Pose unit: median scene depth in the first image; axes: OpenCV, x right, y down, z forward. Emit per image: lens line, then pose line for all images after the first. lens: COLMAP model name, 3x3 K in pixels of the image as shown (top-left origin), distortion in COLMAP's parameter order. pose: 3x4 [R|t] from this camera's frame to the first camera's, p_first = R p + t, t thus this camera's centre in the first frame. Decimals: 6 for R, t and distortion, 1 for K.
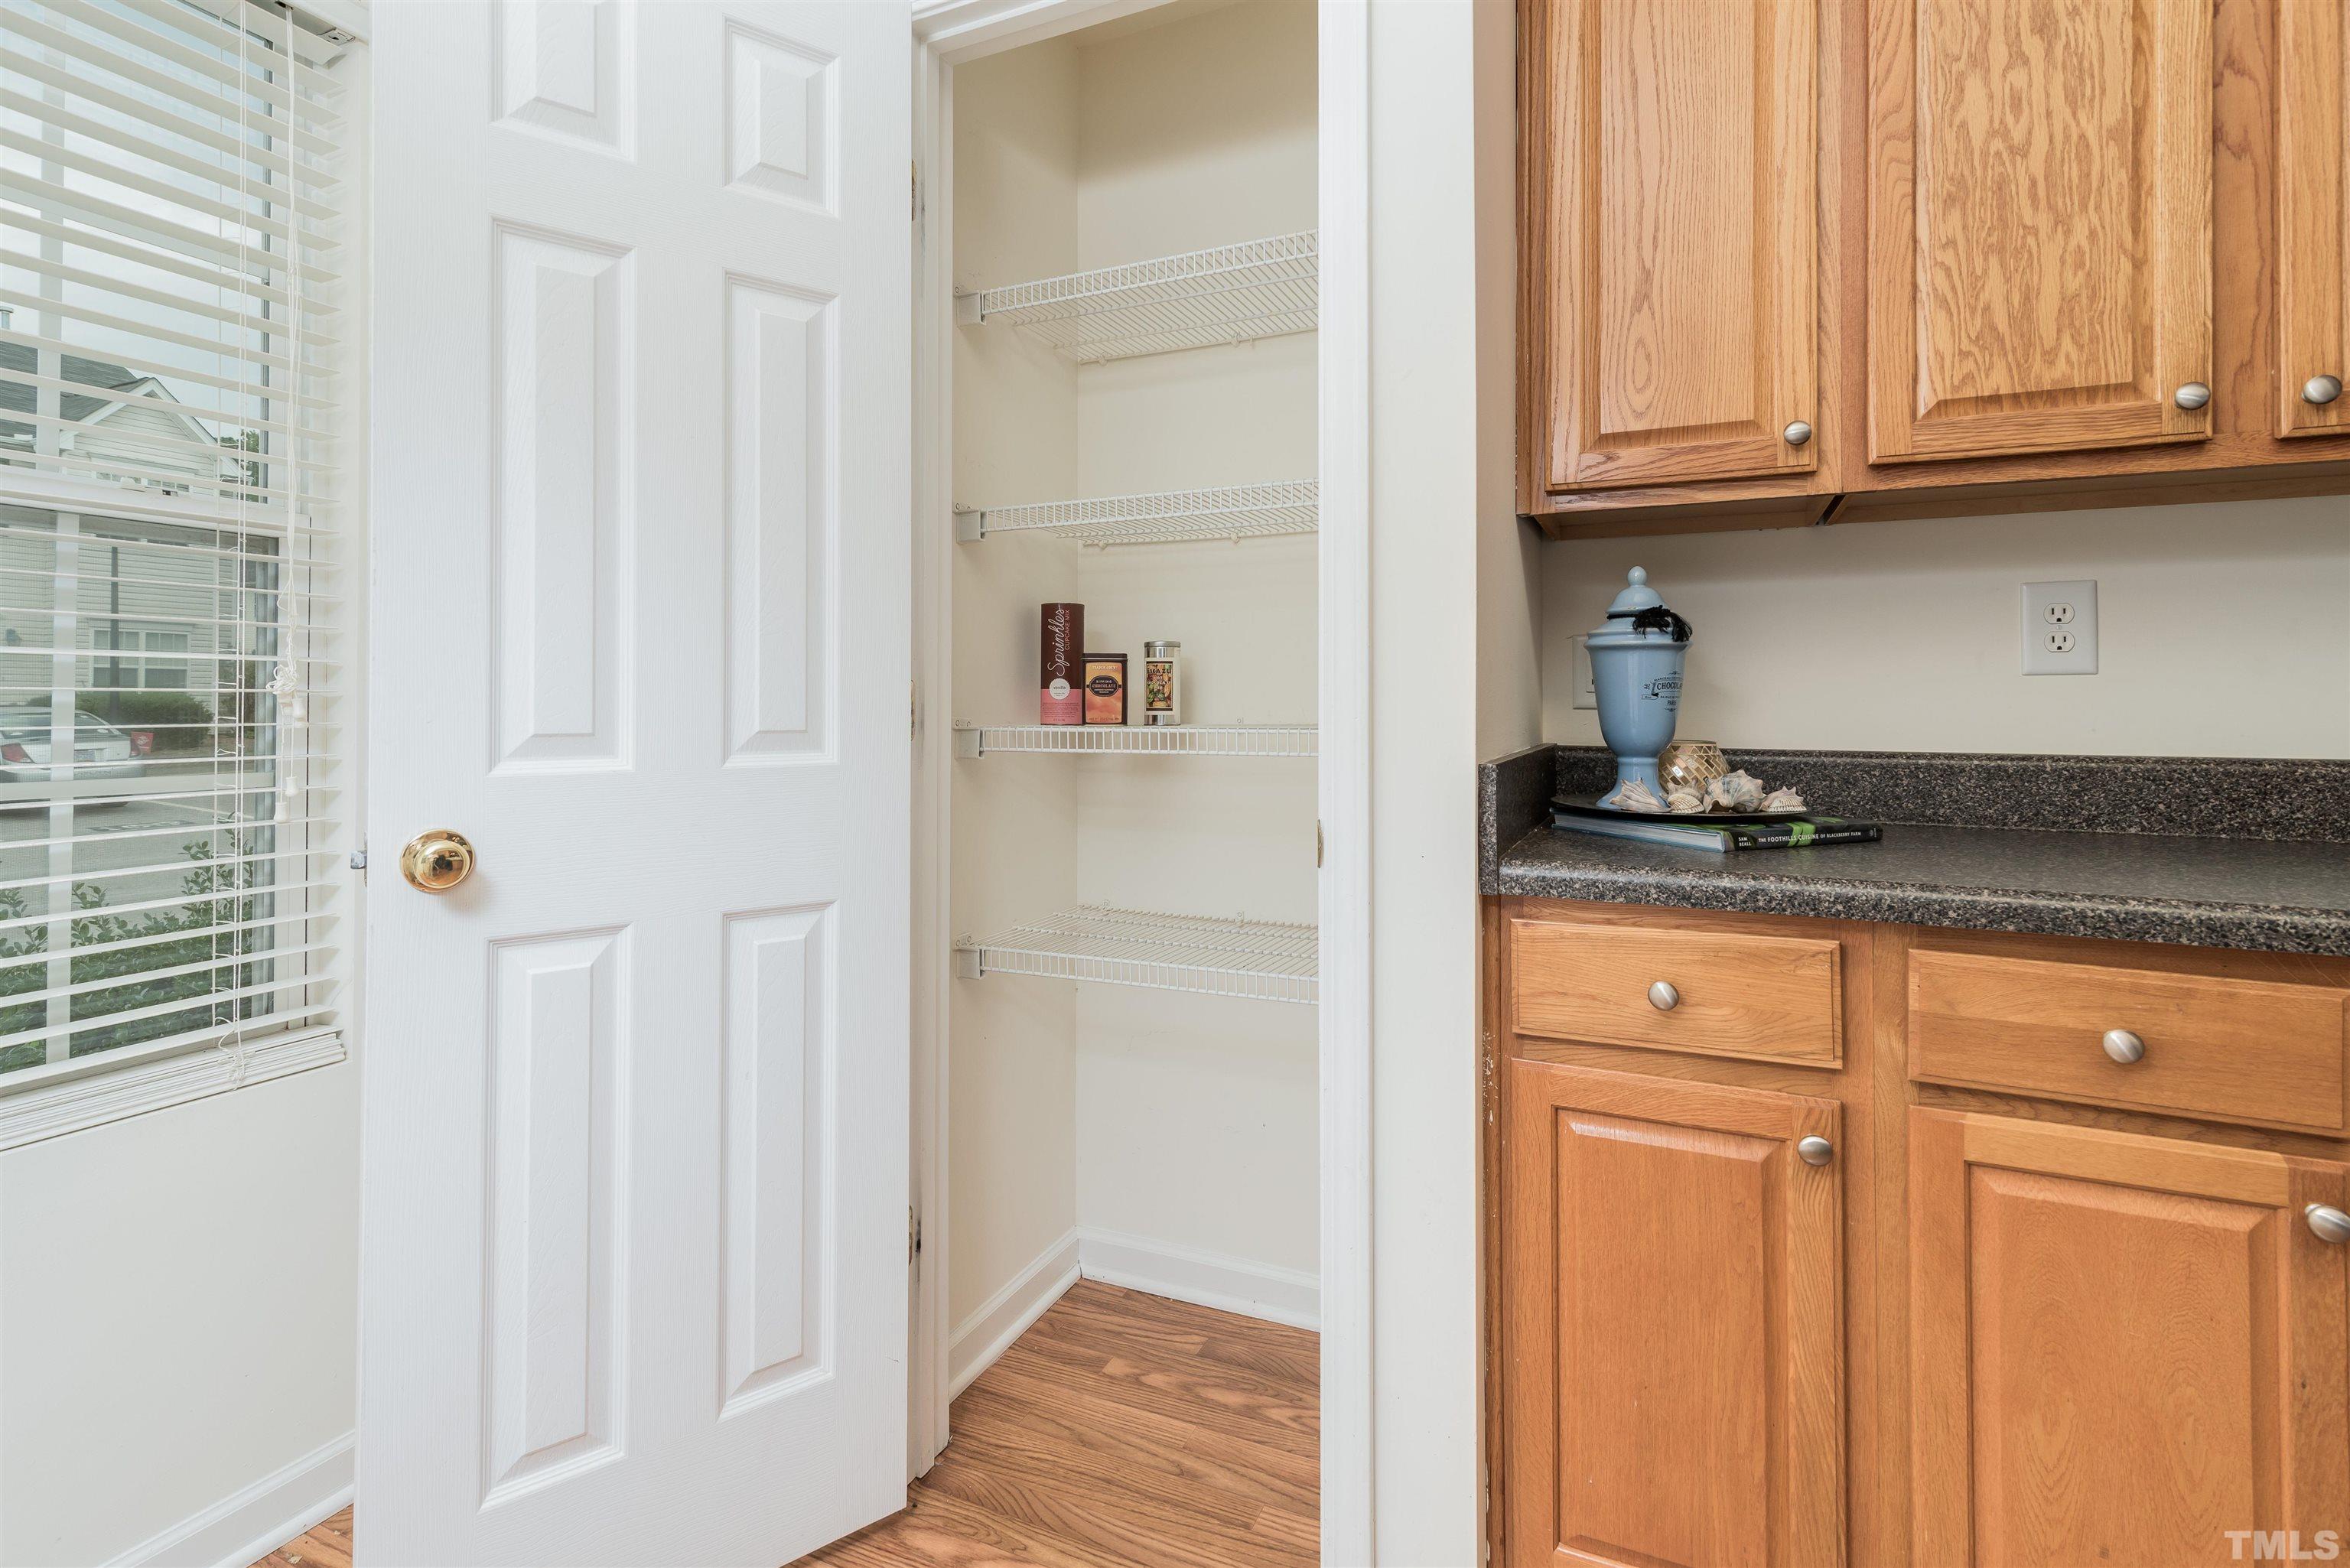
lens RADIAL K [[1117.1, 0, 1180.7], [0, 1117.1, 696.1], [0, 0, 1]] dist [0.013658, -0.002639]
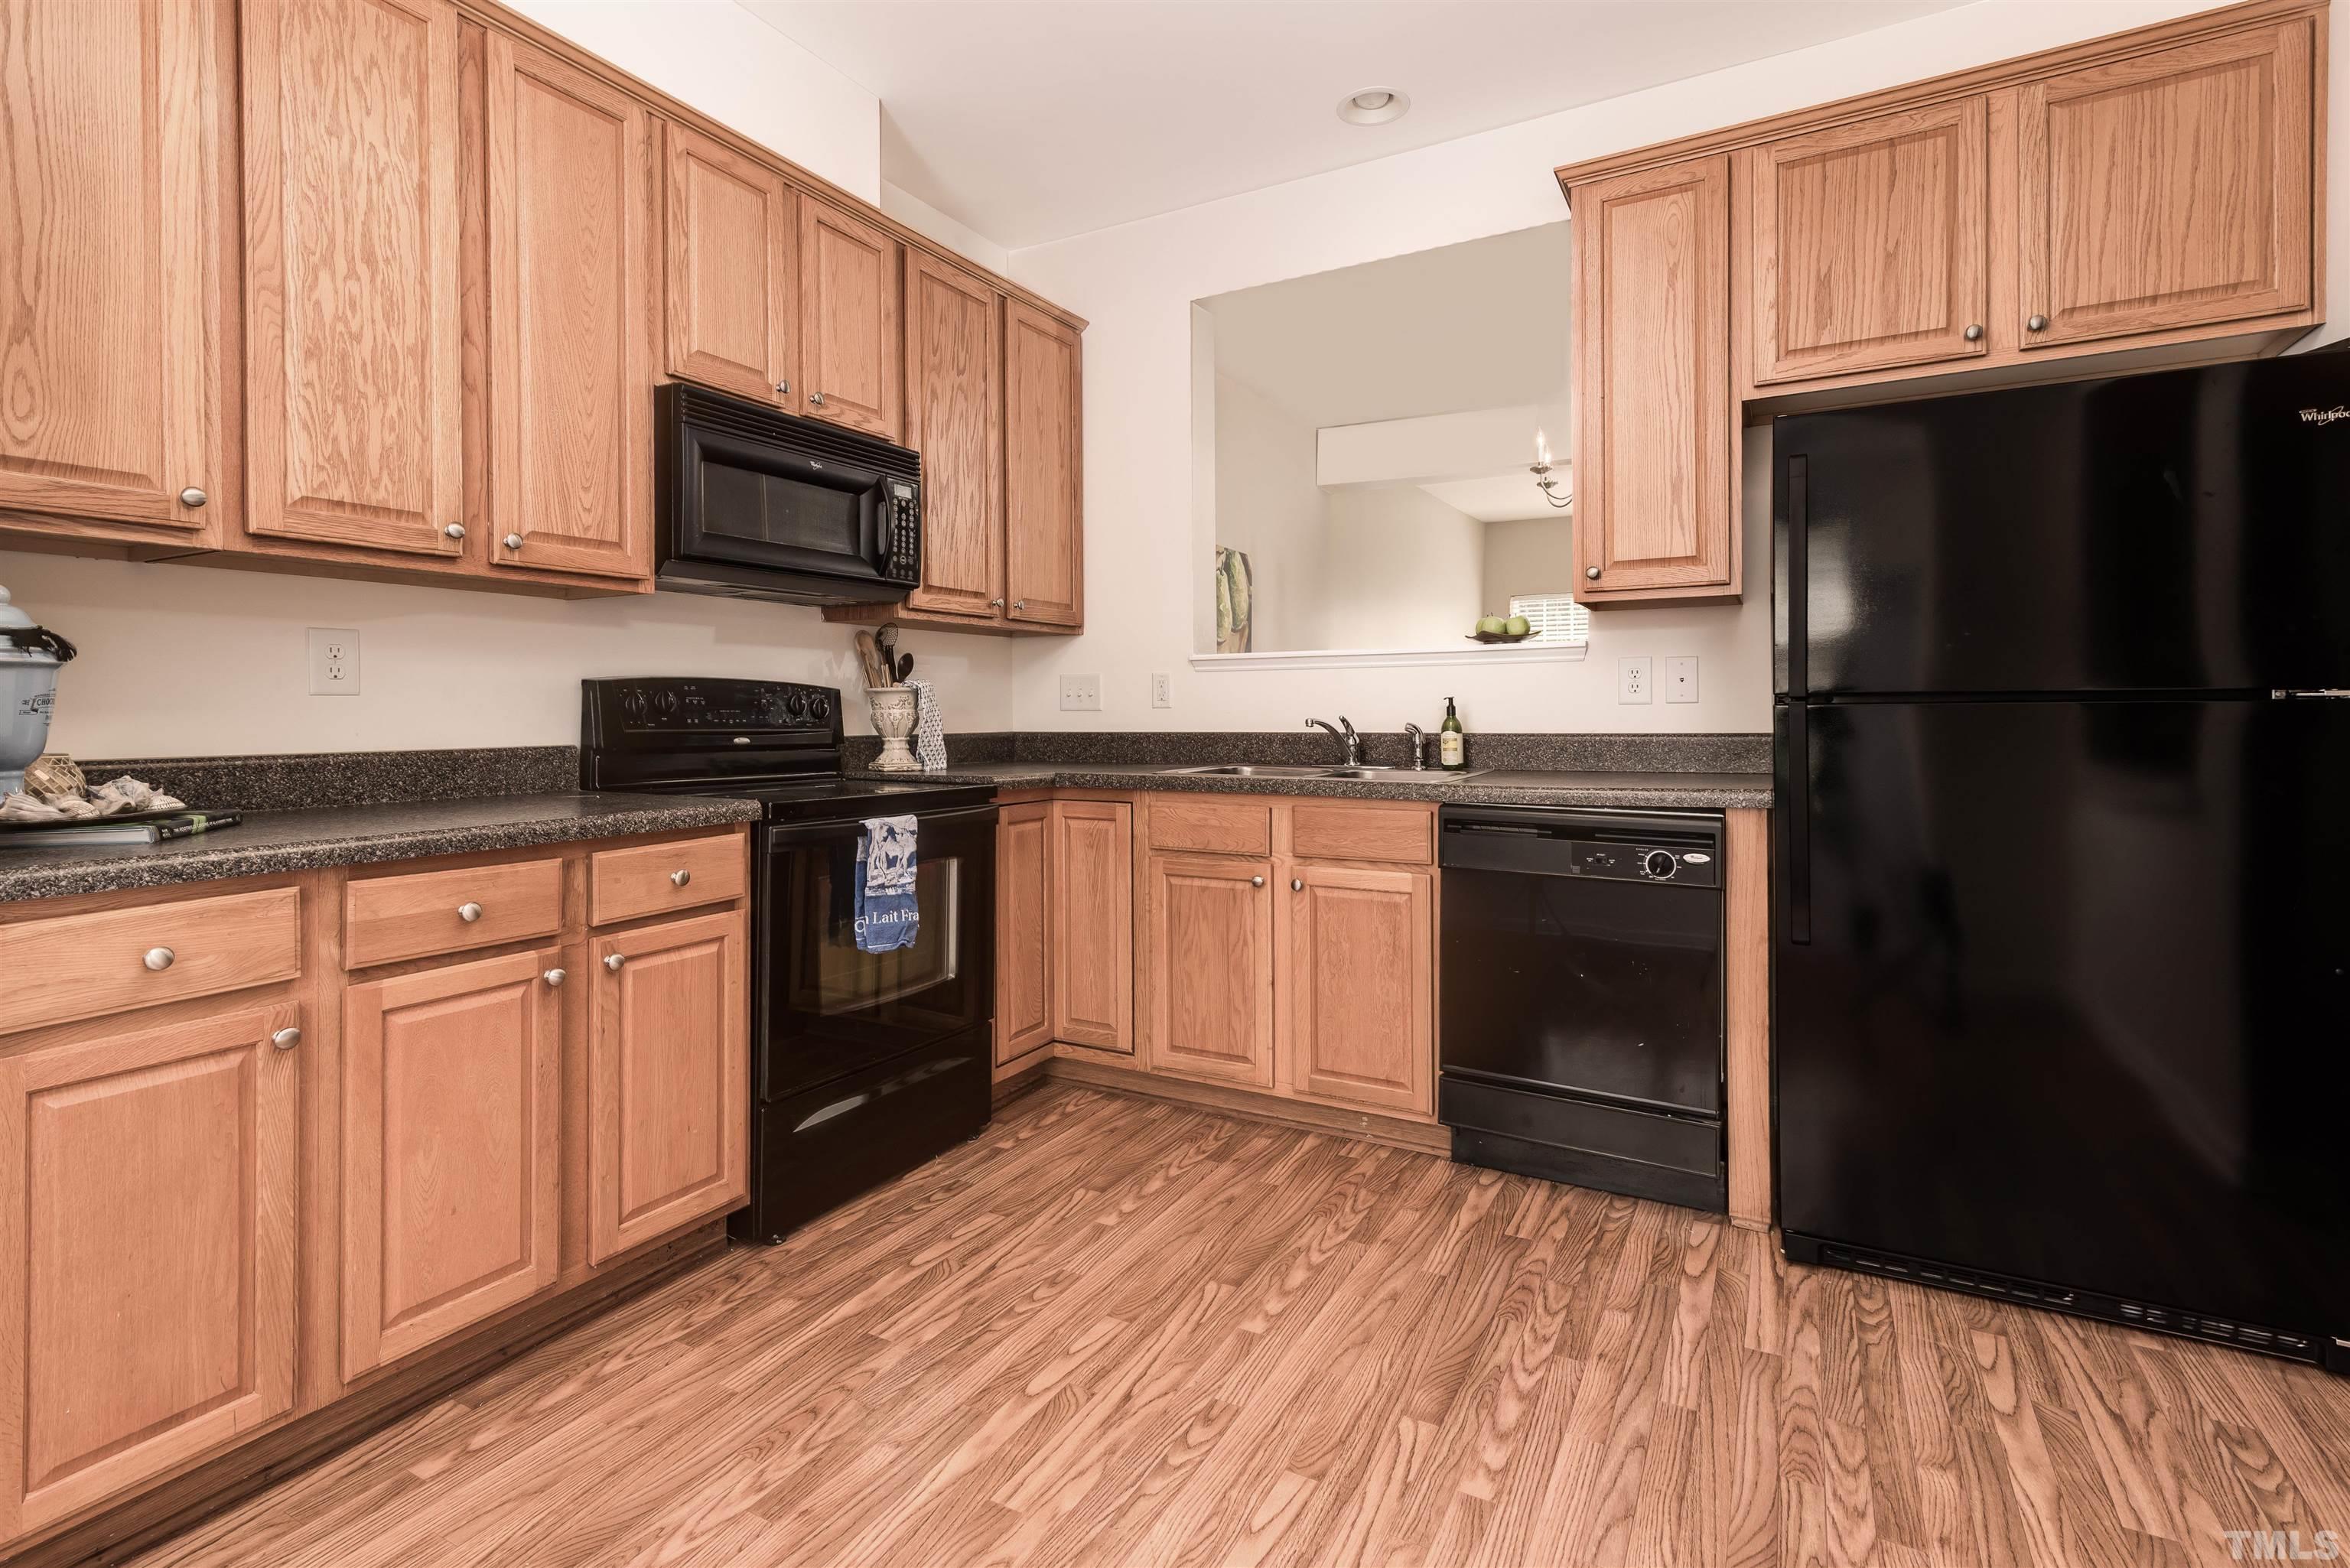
lens RADIAL K [[1117.1, 0, 1189.1], [0, 1117.1, 711.1], [0, 0, 1]] dist [0.013658, -0.002639]
pose [[0.068723, -0.002713, 0.997632, -0.650357], [-0.001872, 0.999994, 0.002849, -0.006303], [-0.997634, -0.002063, 0.068718, -0.182311]]
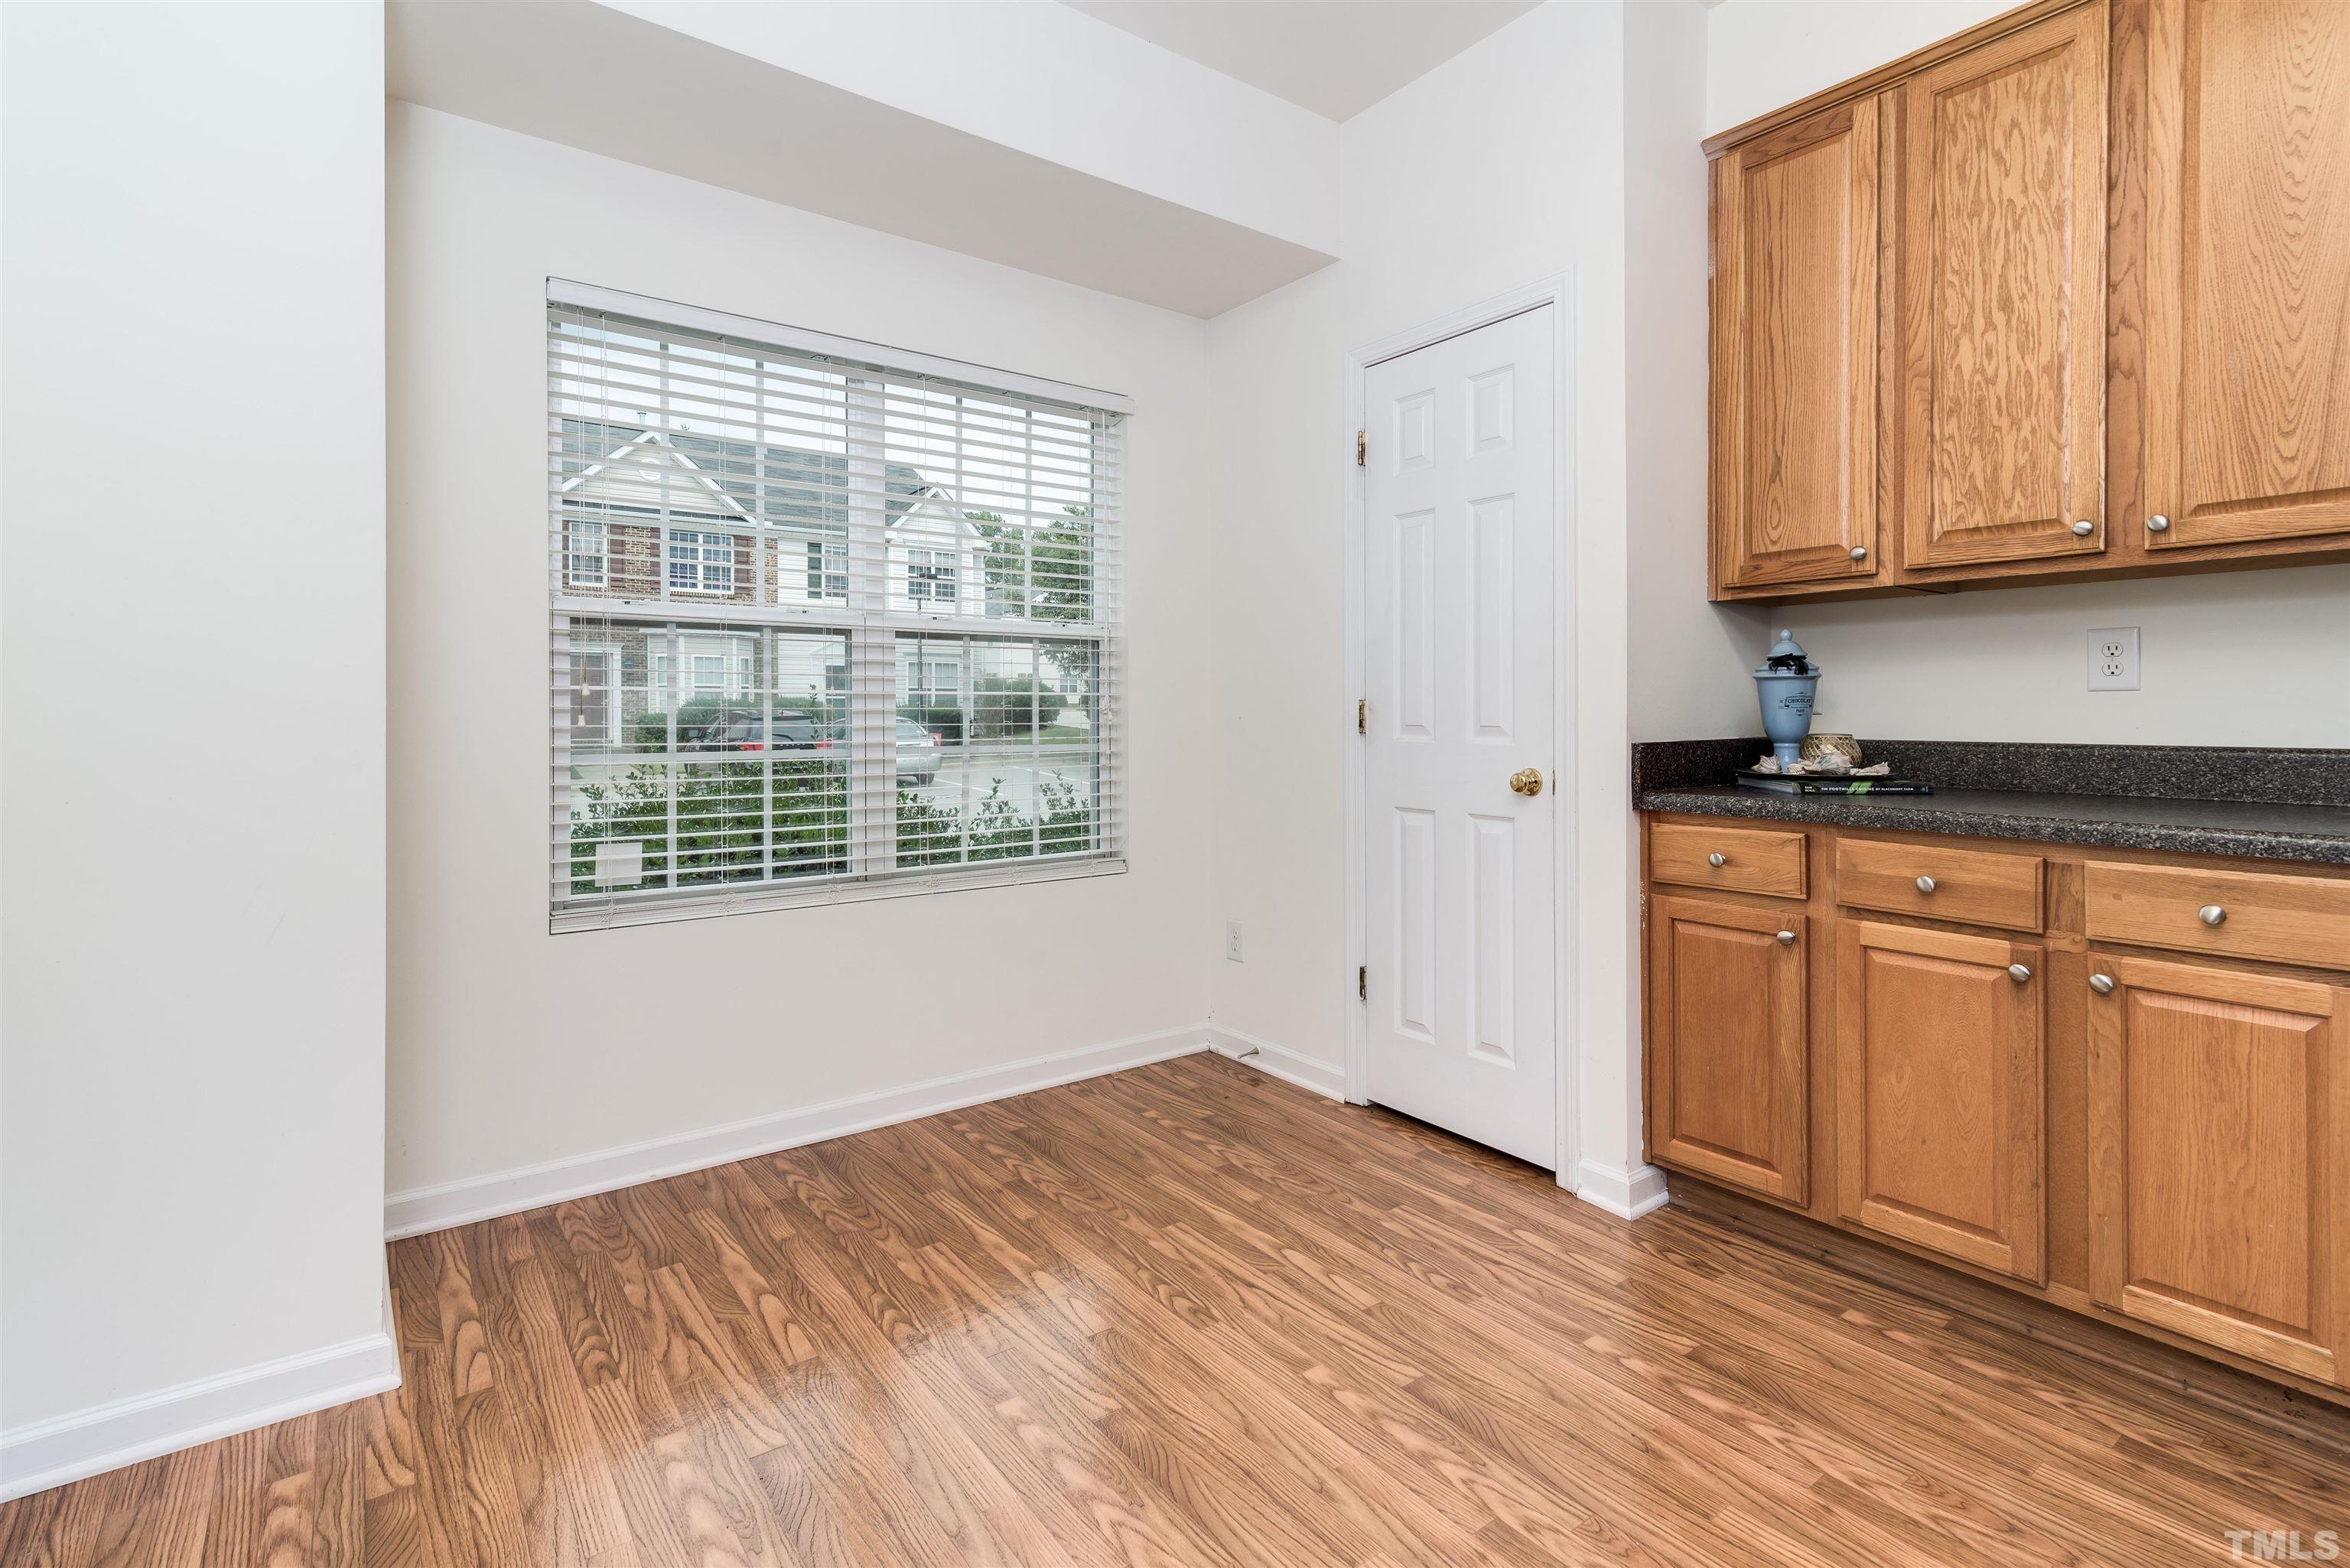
lens RADIAL K [[1117.1, 0, 1164.9], [0, 1117.1, 716.1], [0, 0, 1]] dist [0.013658, -0.002639]
pose [[0.872770, -0.001004, -0.488130, 0.498113], [0.008577, 0.999875, 0.013279, -0.019118], [0.488056, -0.015777, 0.872670, -1.087676]]
